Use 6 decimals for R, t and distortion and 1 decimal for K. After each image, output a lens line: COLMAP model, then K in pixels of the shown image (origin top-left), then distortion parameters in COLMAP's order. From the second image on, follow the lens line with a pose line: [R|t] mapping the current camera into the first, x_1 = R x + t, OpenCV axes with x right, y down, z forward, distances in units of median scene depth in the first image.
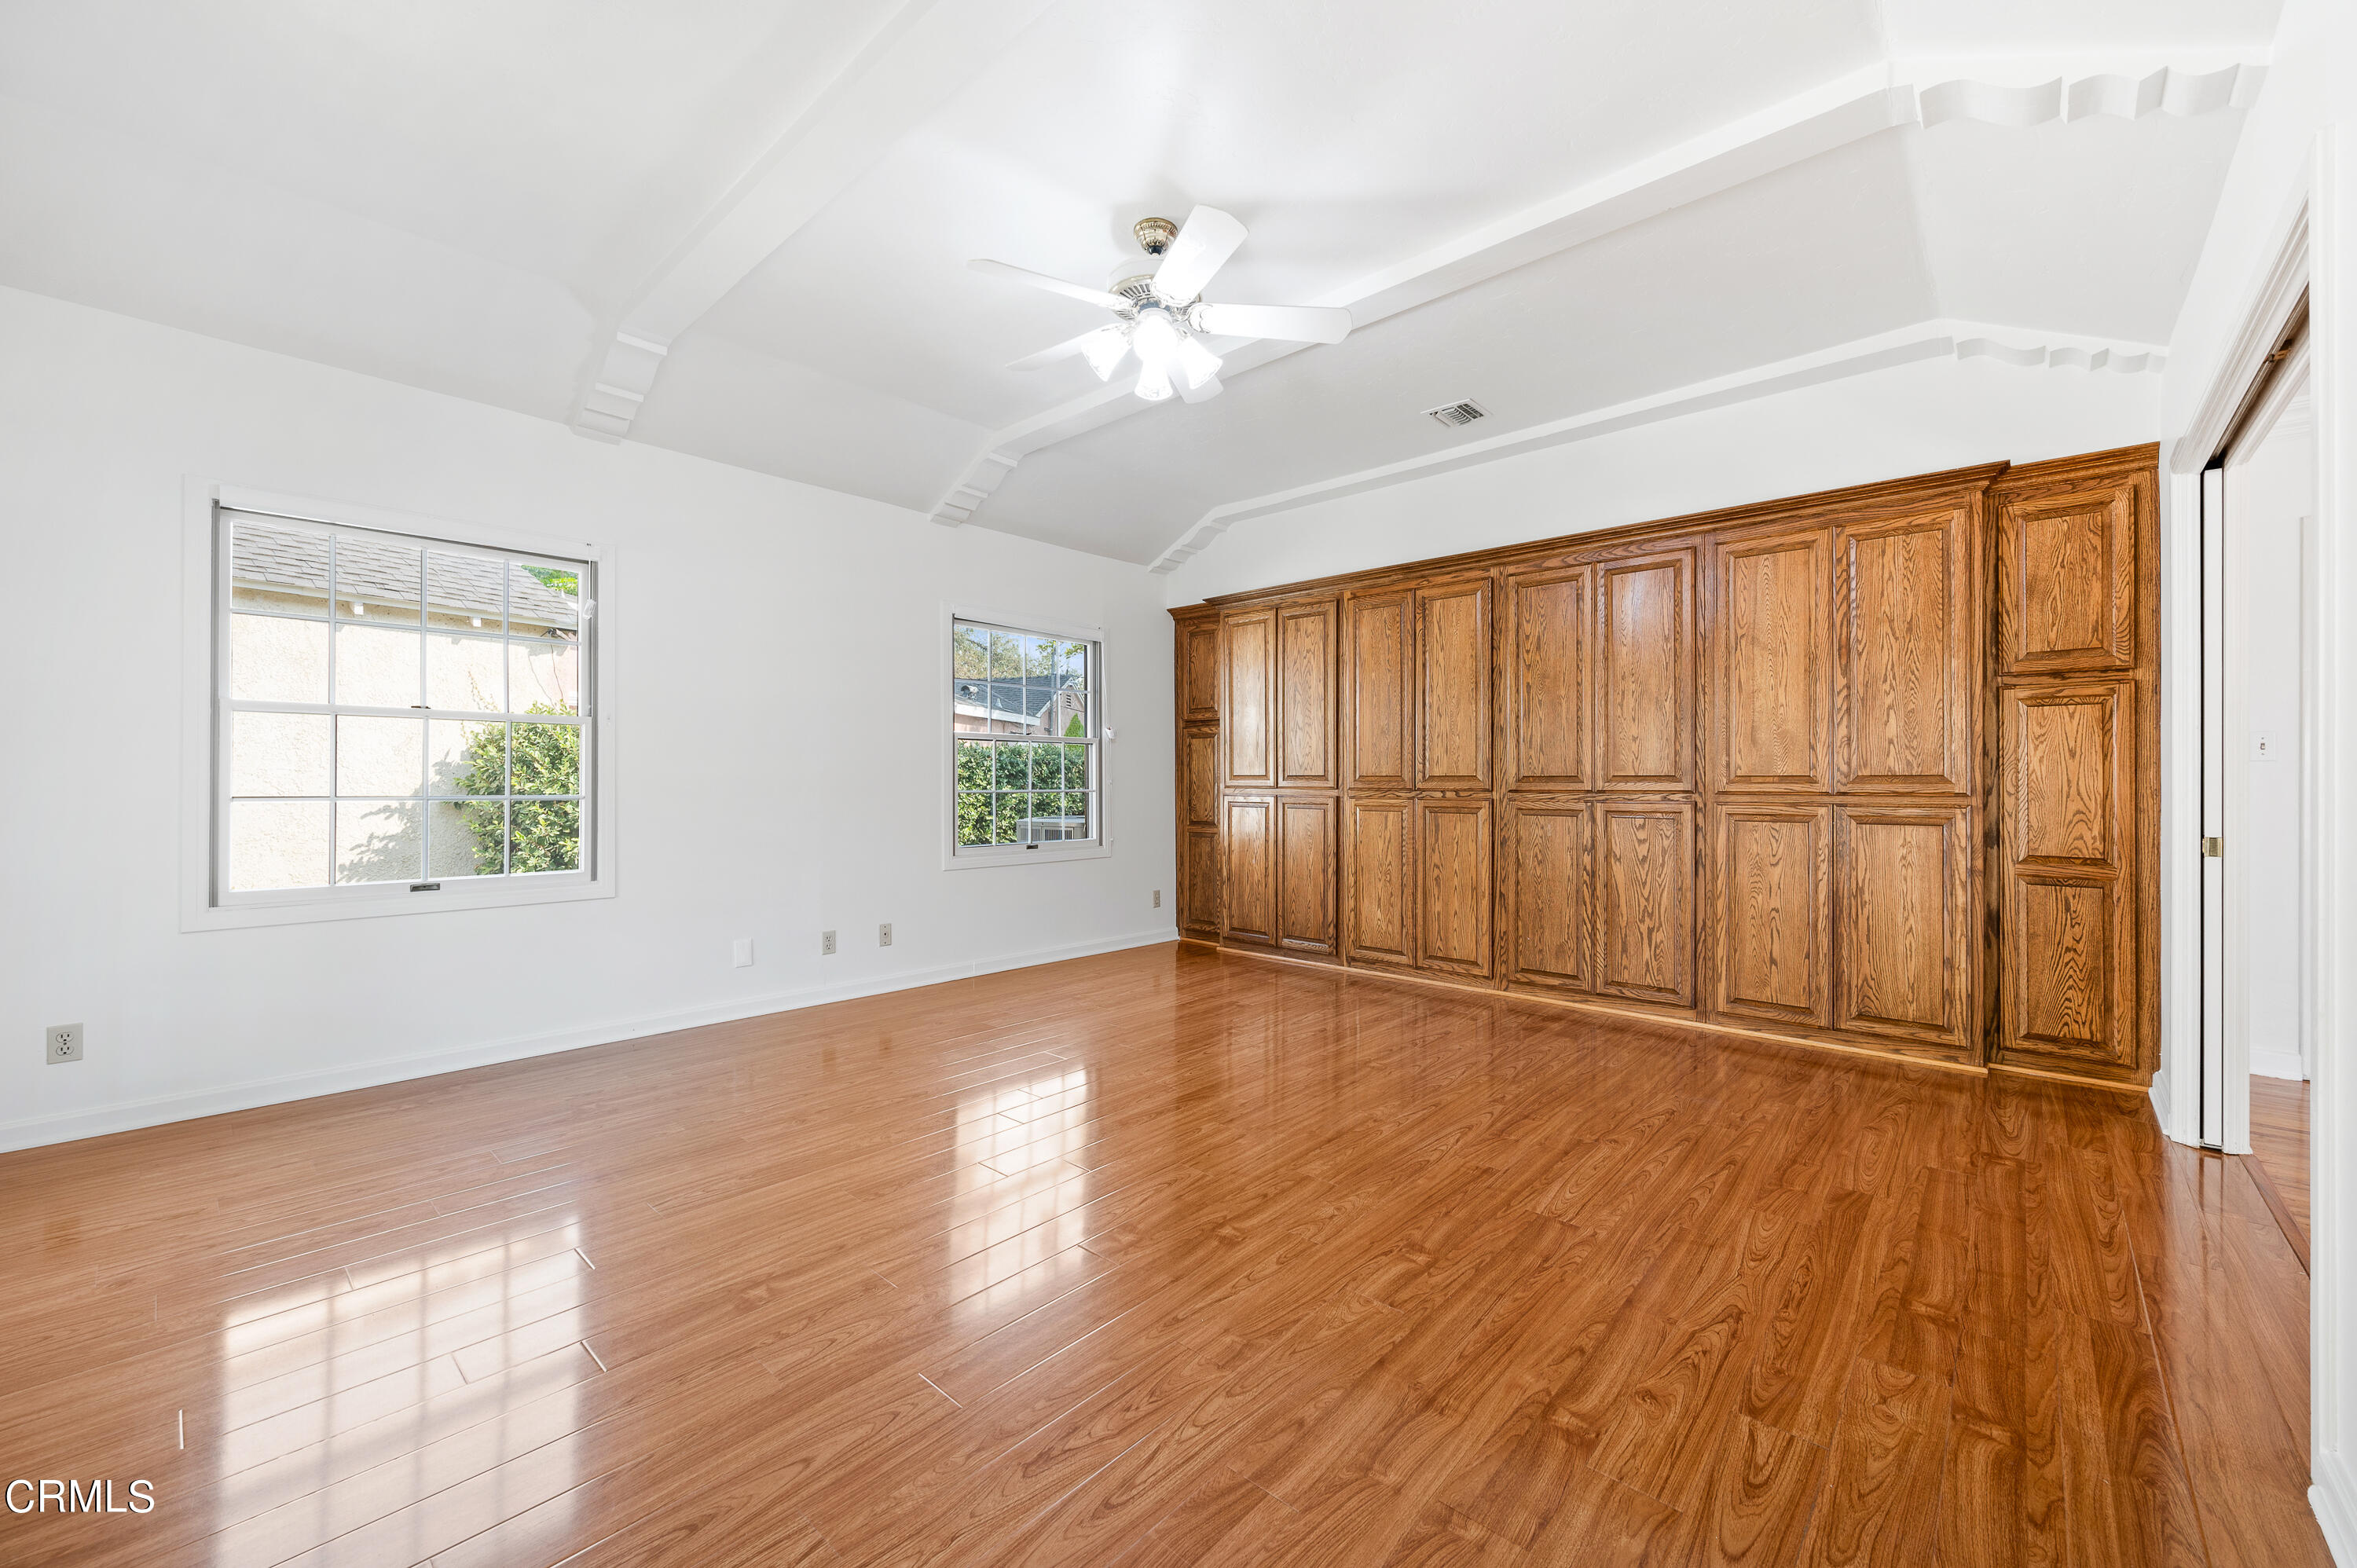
lens RADIAL K [[931.7, 0, 1176.1], [0, 931.7, 787.5], [0, 0, 1]] dist [-0.000316, -0.000514]
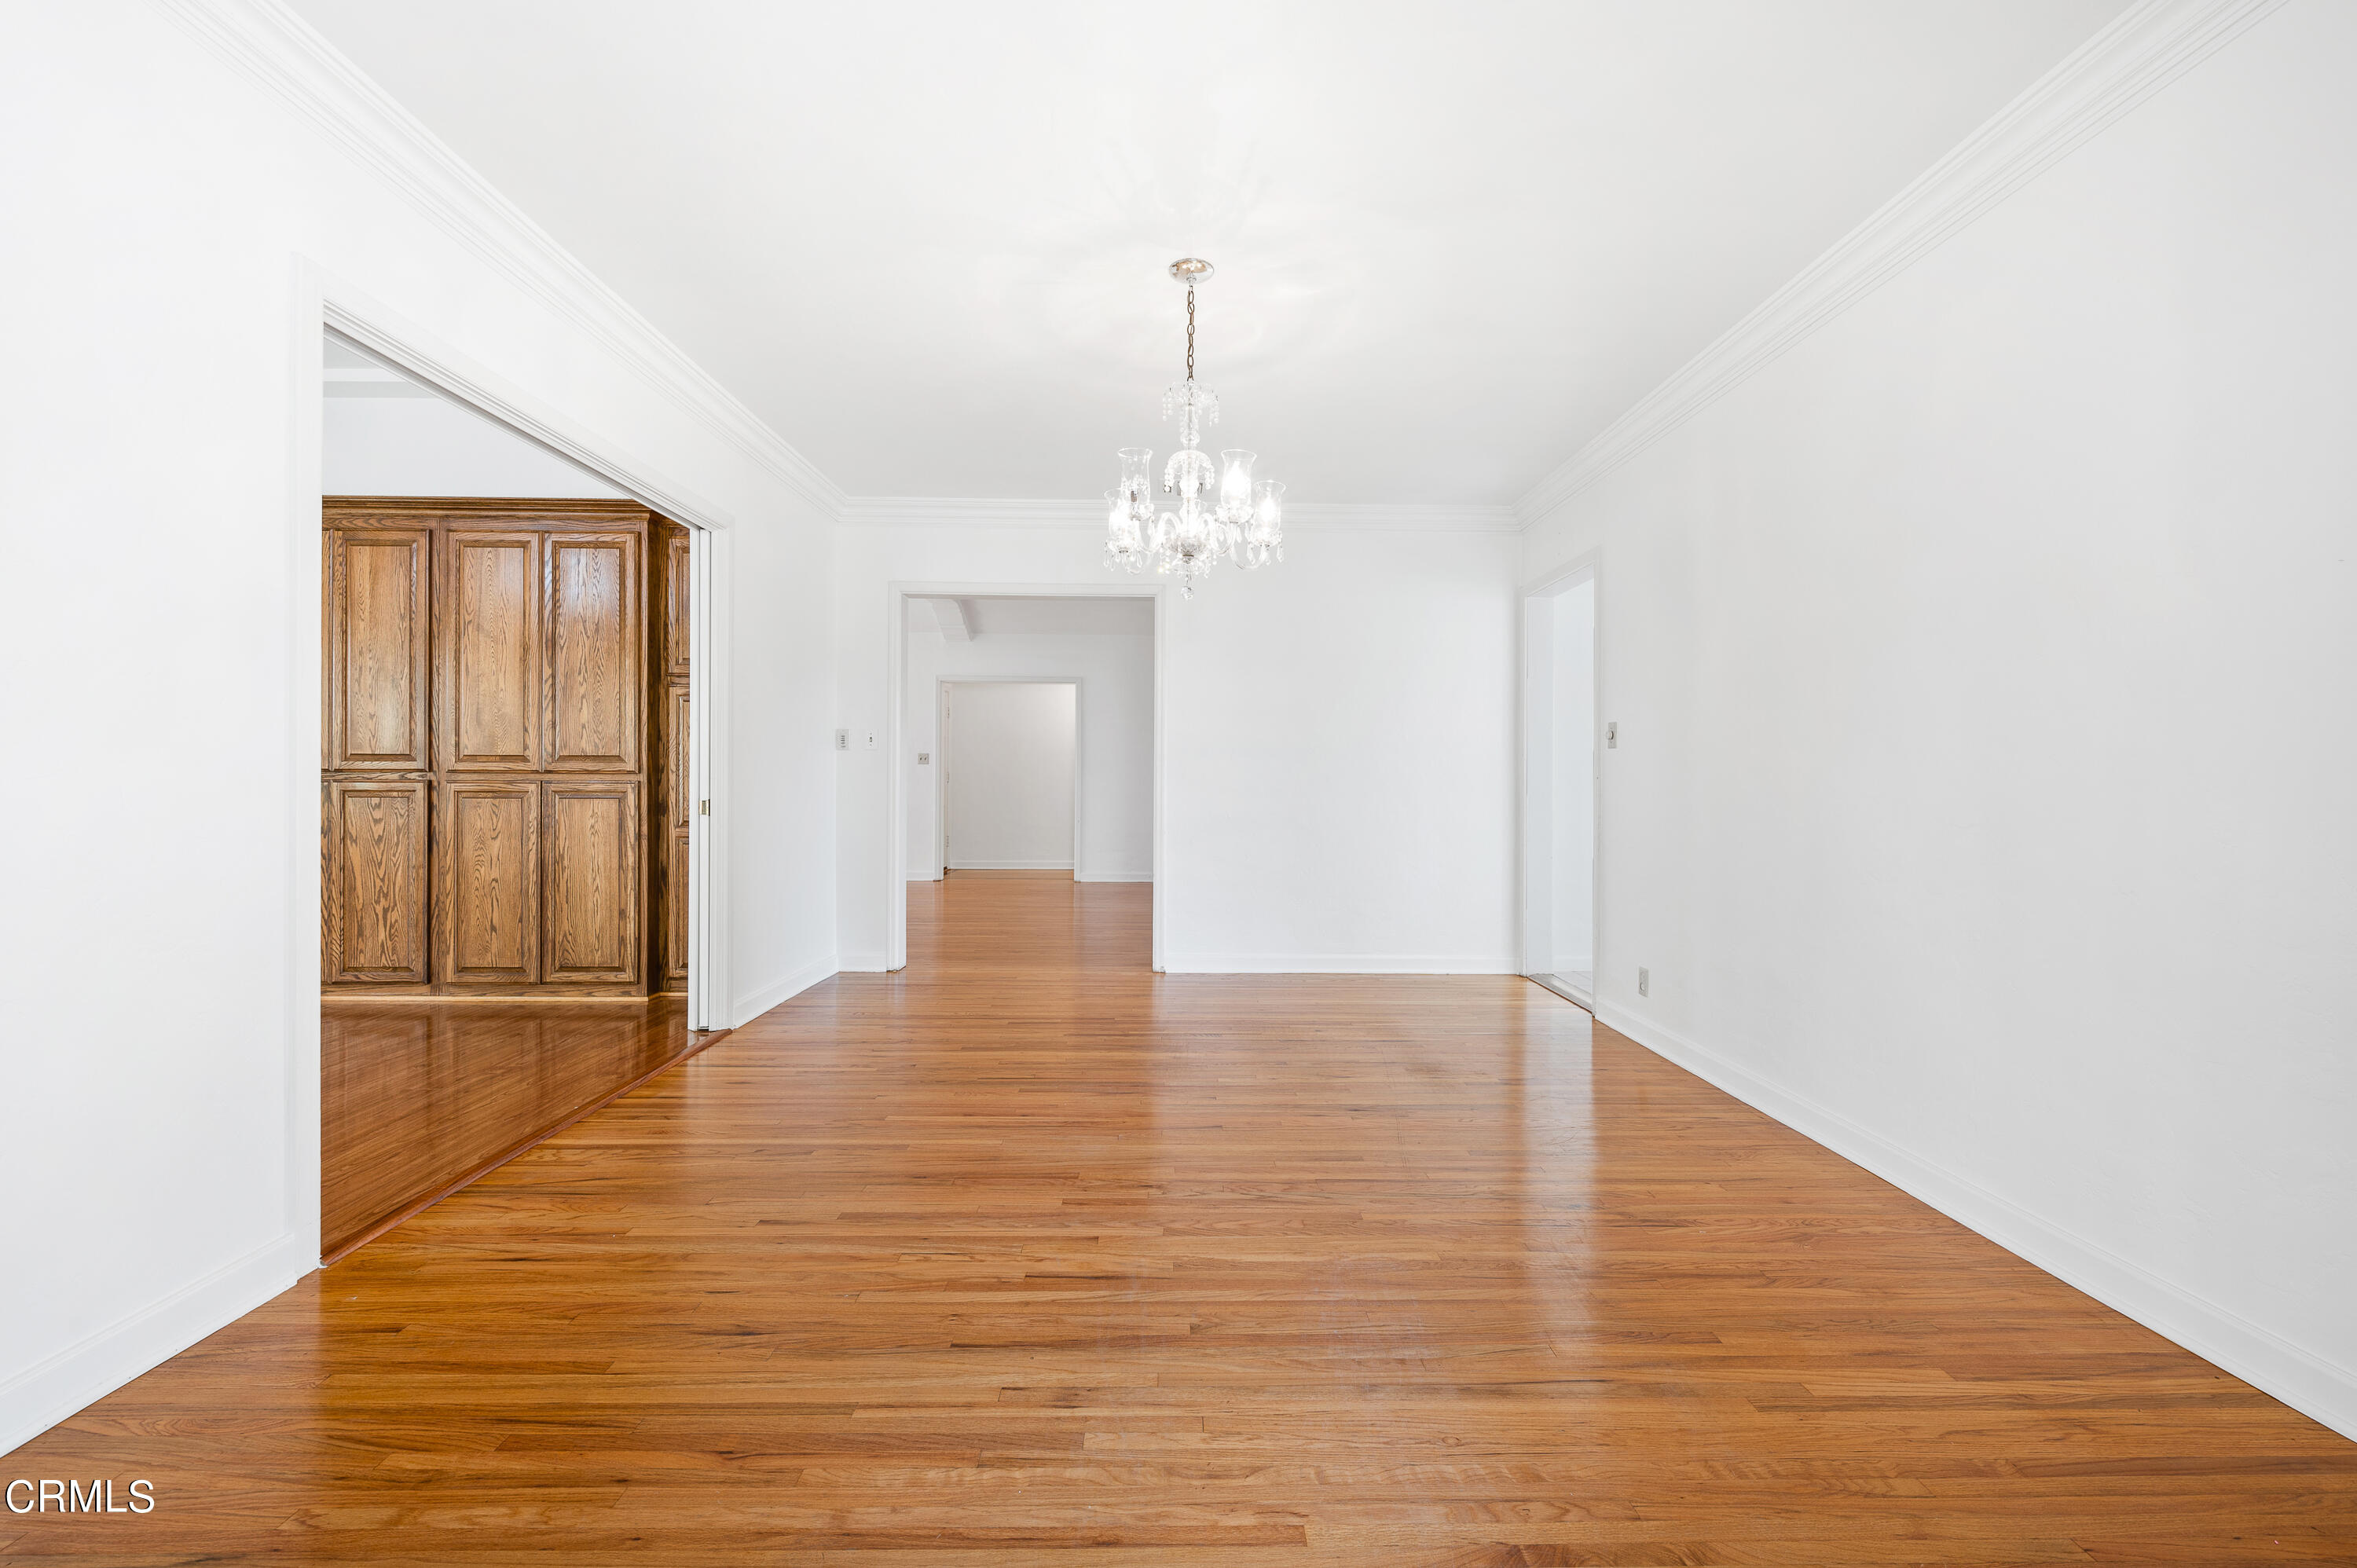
lens RADIAL K [[992.9, 0, 1164.9], [0, 992.9, 771.1], [0, 0, 1]] dist [-0.005318, 0.001554]
pose [[0.716907, -0.000557, 0.697169, 0.403905], [-0.000336, 0.999999, 0.001144, 0.004123], [-0.697169, -0.001055, 0.716906, -0.359094]]
